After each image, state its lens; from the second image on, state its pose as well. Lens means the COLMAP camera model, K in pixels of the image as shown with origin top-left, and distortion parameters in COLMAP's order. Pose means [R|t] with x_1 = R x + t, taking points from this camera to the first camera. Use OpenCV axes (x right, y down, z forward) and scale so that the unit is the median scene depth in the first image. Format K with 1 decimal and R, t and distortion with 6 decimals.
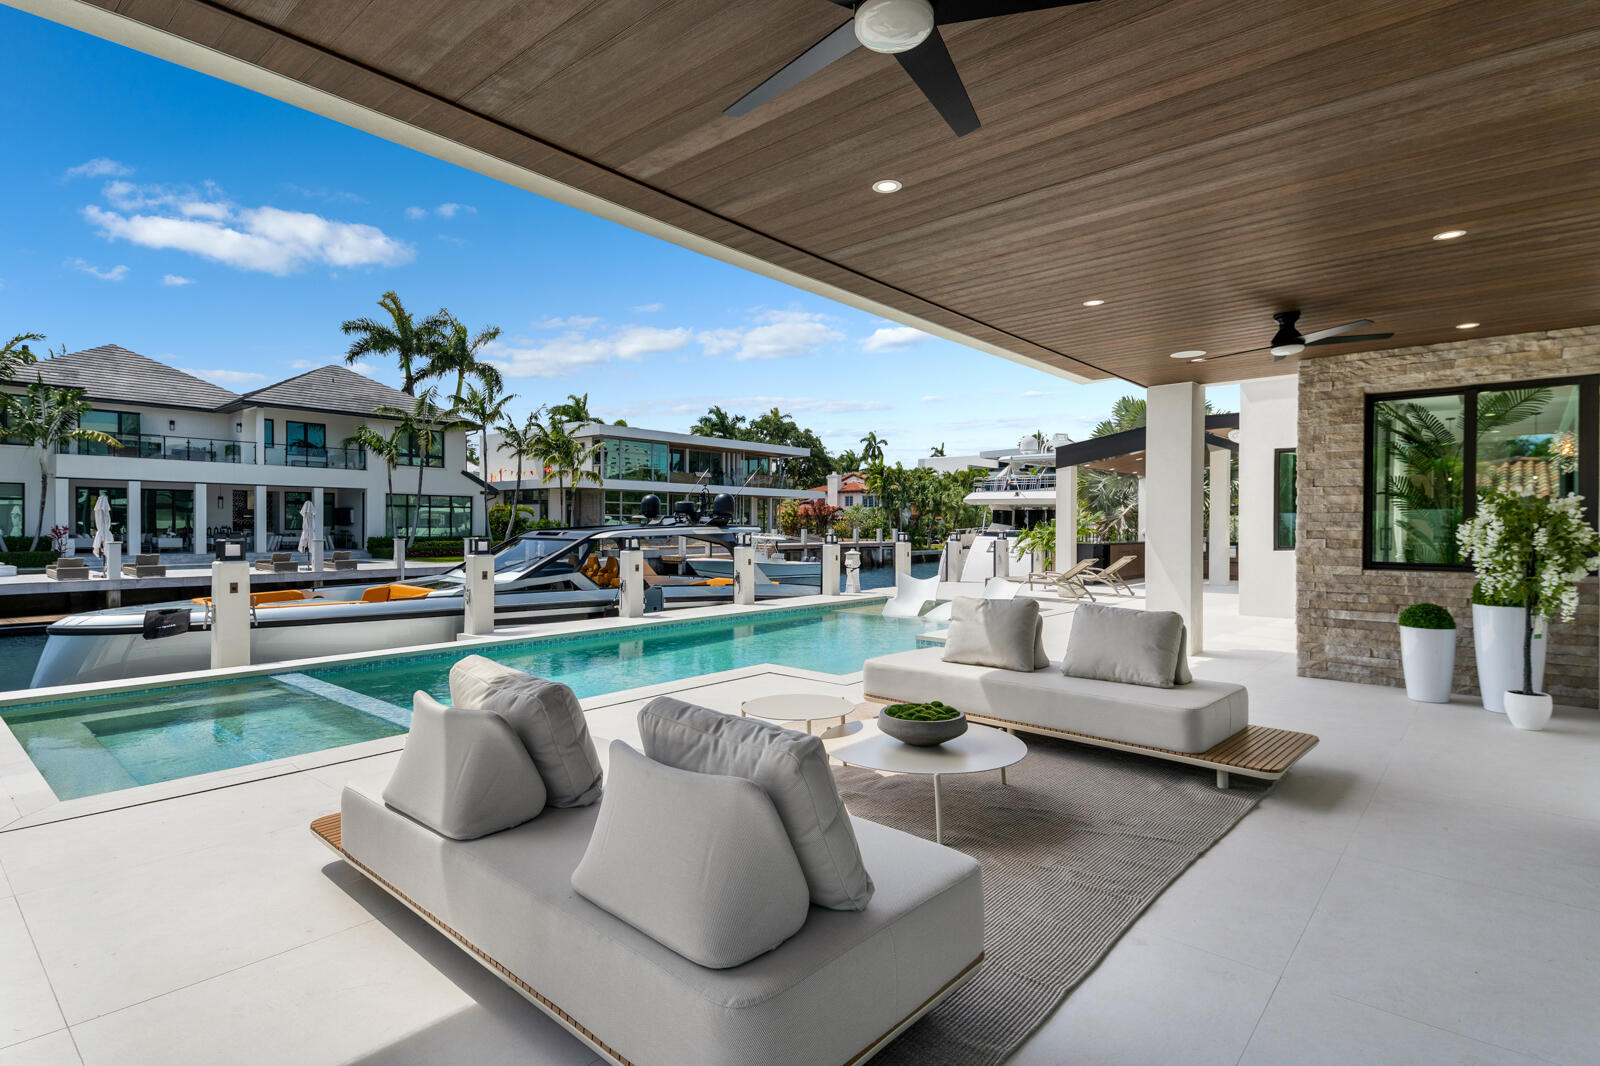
lens RADIAL K [[790.4, 0, 790.5], [0, 790.4, 525.1], [0, 0, 1]] dist [0.050126, -0.000034]
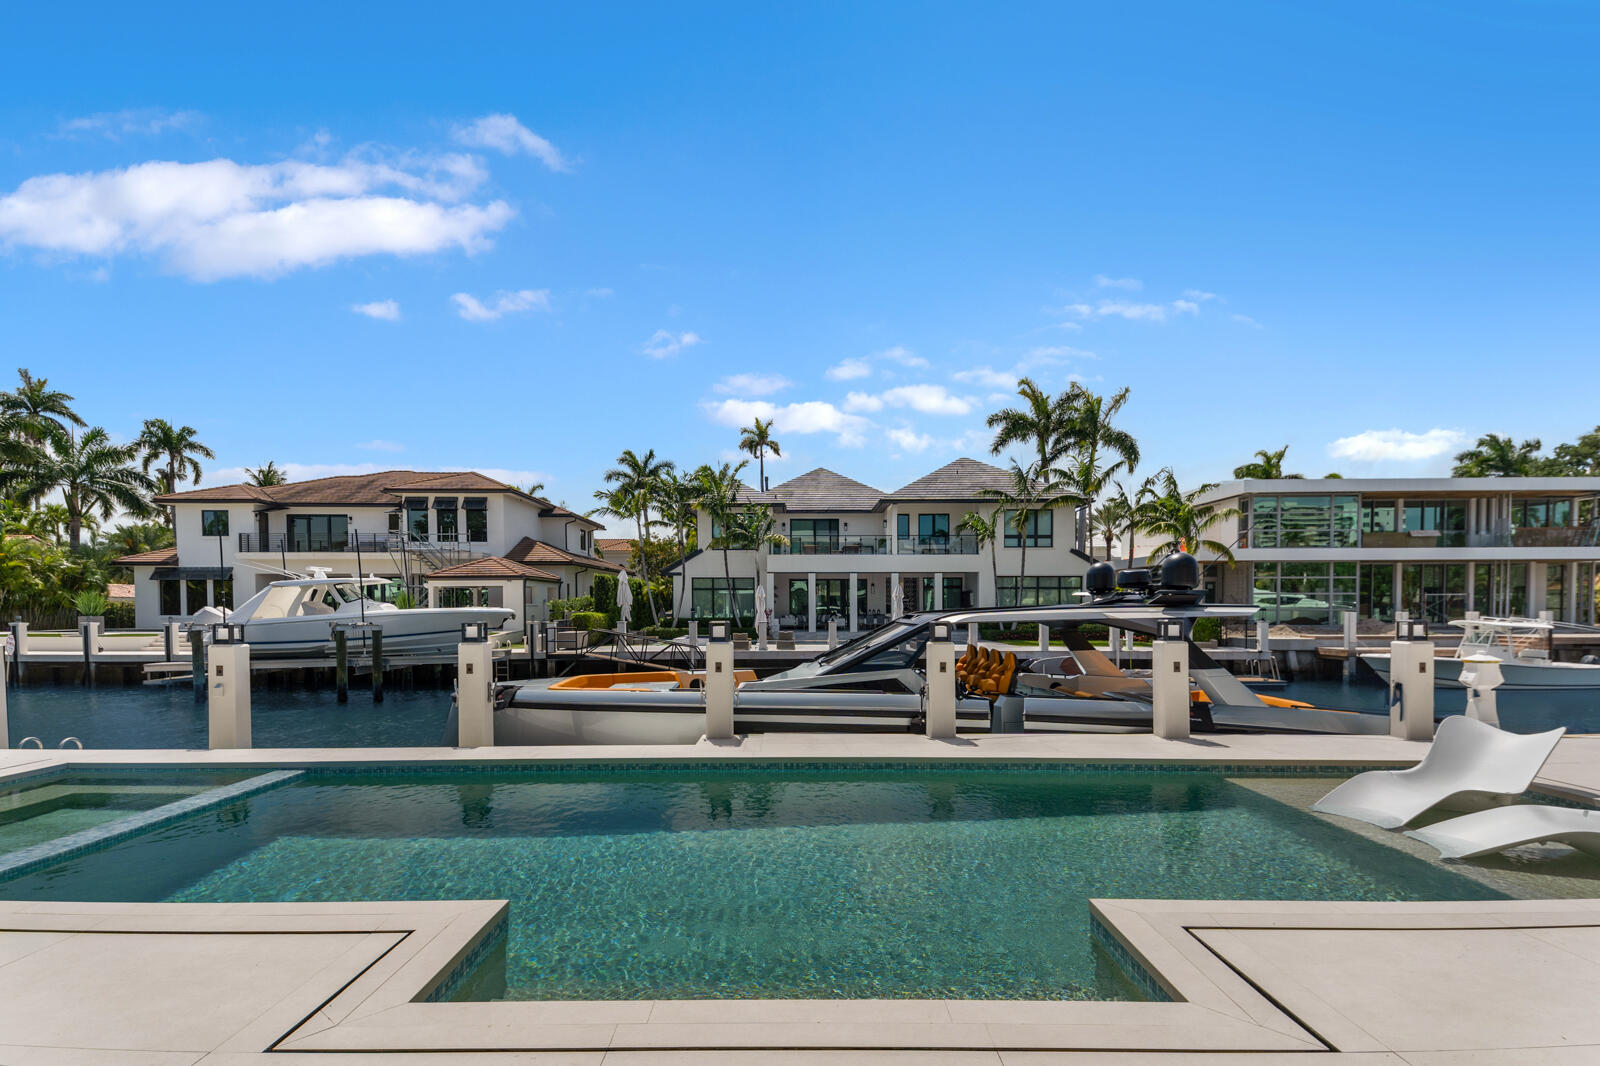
lens RADIAL K [[789.1, 0, 800.0], [0, 789.1, 608.0], [0, 0, 1]] dist [0.048583, -0.000391]
pose [[0.660827, -0.002785, -0.750533, 0.080871], [0.003320, 0.999994, -0.000787, 0.000729], [0.750531, -0.001971, 0.660832, 0.151024]]
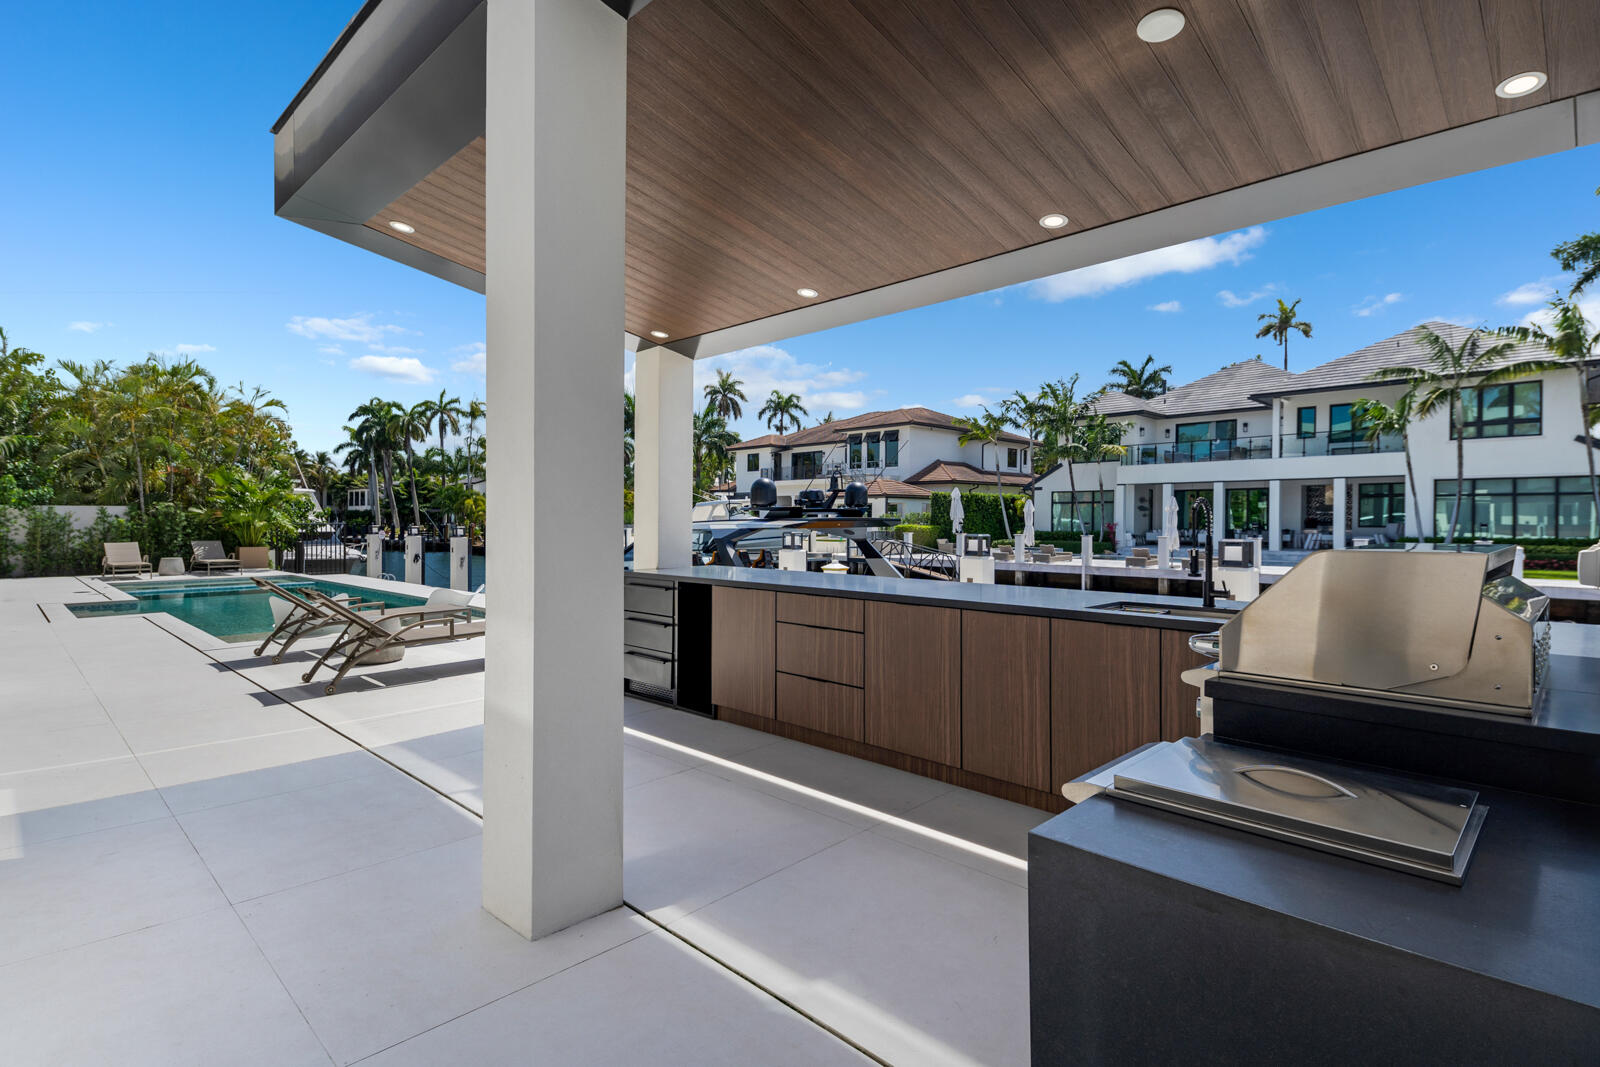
lens RADIAL K [[790.4, 0, 790.5], [0, 790.4, 525.6], [0, 0, 1]] dist [0.050126, -0.000034]
pose [[-0.060632, 0.003501, -0.998154, 0.291772], [-0.001943, 0.999992, 0.003625, 0.001974], [0.998158, 0.002160, -0.060624, 0.437720]]
